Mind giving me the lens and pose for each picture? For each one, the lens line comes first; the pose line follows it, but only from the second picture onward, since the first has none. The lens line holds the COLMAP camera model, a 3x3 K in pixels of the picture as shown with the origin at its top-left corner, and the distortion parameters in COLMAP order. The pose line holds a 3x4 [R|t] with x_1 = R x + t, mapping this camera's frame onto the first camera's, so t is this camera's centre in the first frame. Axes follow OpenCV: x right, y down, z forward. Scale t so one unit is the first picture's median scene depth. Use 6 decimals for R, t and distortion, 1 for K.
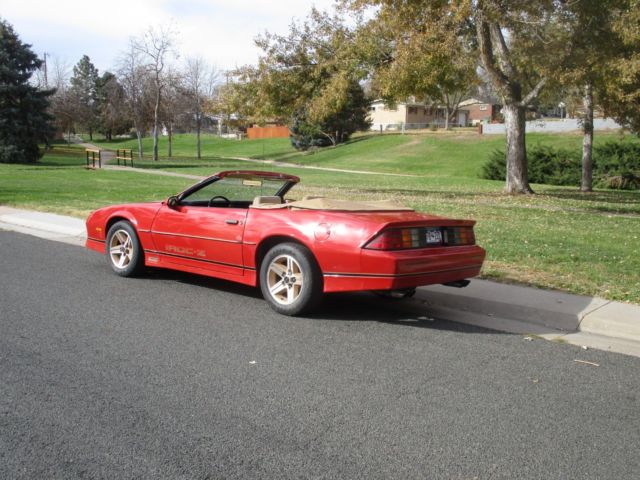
lens RADIAL K [[672.9, 0, 320.0], [0, 672.9, 240.0], [0, 0, 1]] dist [-0.027150, -0.002421]
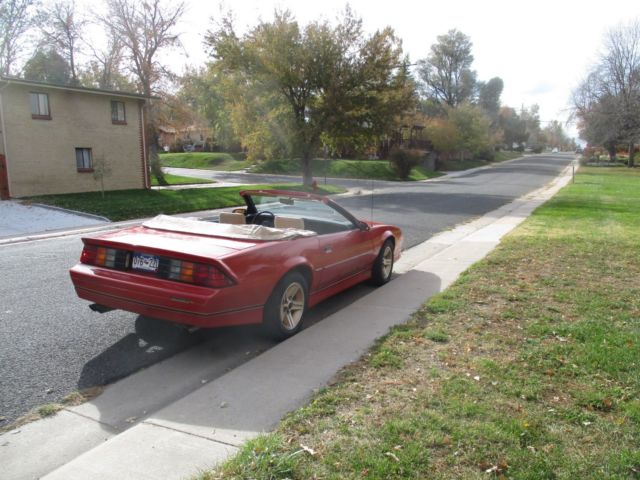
lens RADIAL K [[532.2, 0, 320.0], [0, 532.2, 240.0], [0, 0, 1]] dist [-0.020153, 0.000279]
pose [[0.244126, 0.109483, -0.963544, 0.084960], [-0.115890, 0.989780, 0.083102, -0.011467], [0.962794, 0.091378, 0.254319, 0.094652]]
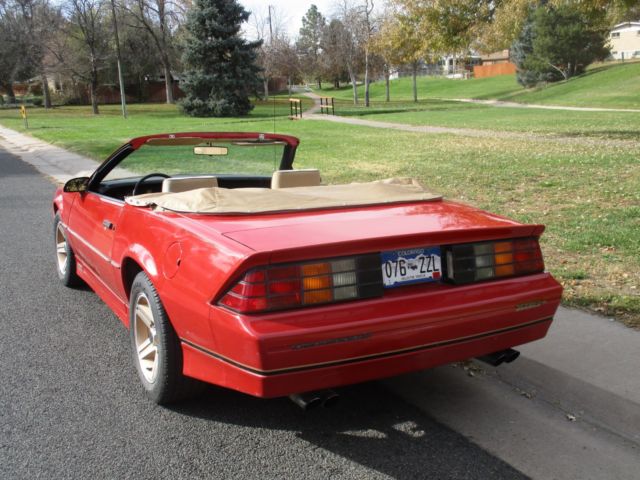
lens RADIAL K [[672.9, 0, 320.0], [0, 672.9, 240.0], [0, 0, 1]] dist [-0.027150, -0.002421]
pose [[0.940083, 0.015457, -0.340595, 0.024245], [0.012971, 0.996627, 0.081031, -0.005775], [0.340699, -0.080593, 0.936712, 0.048871]]
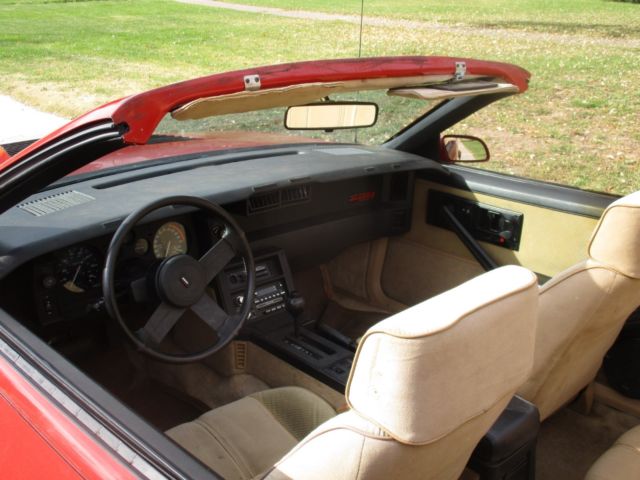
lens RADIAL K [[672.9, 0, 320.0], [0, 672.9, 240.0], [0, 0, 1]] dist [-0.027150, -0.002421]
pose [[0.995251, 0.008628, -0.096963, -0.009490], [0.015705, 0.968784, 0.247409, -0.011224], [0.096071, -0.247757, 0.964047, 0.089494]]
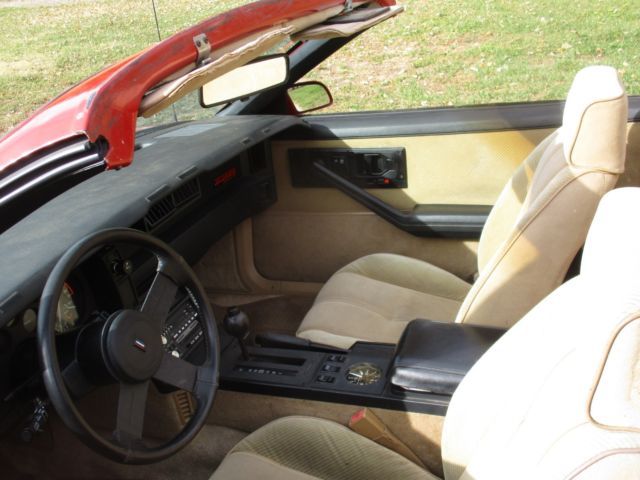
lens RADIAL K [[672.9, 0, 320.0], [0, 672.9, 240.0], [0, 0, 1]] dist [-0.027150, -0.002421]
pose [[0.915211, -0.292109, 0.277598, -0.015847], [0.193038, 0.922490, 0.334288, -0.011299], [-0.353730, -0.252358, 0.900661, 0.094842]]
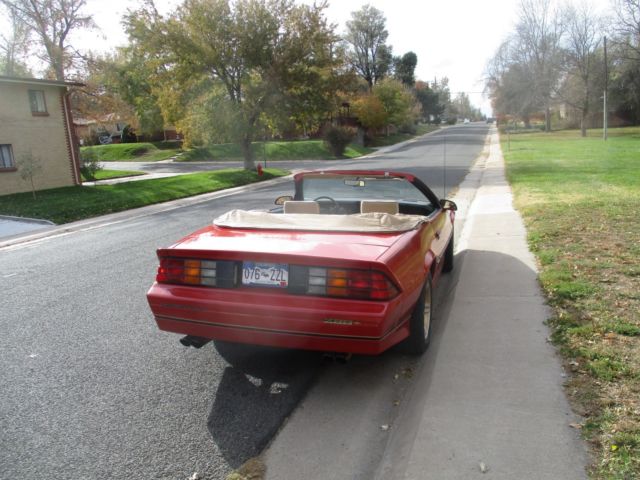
lens RADIAL K [[532.2, 0, 320.0], [0, 532.2, 240.0], [0, 0, 1]] dist [-0.020153, 0.000279]
pose [[0.389690, 0.112874, -0.914003, 0.062308], [-0.044560, 0.993609, 0.103707, -0.009138], [0.919867, 0.000315, 0.392230, 0.076076]]
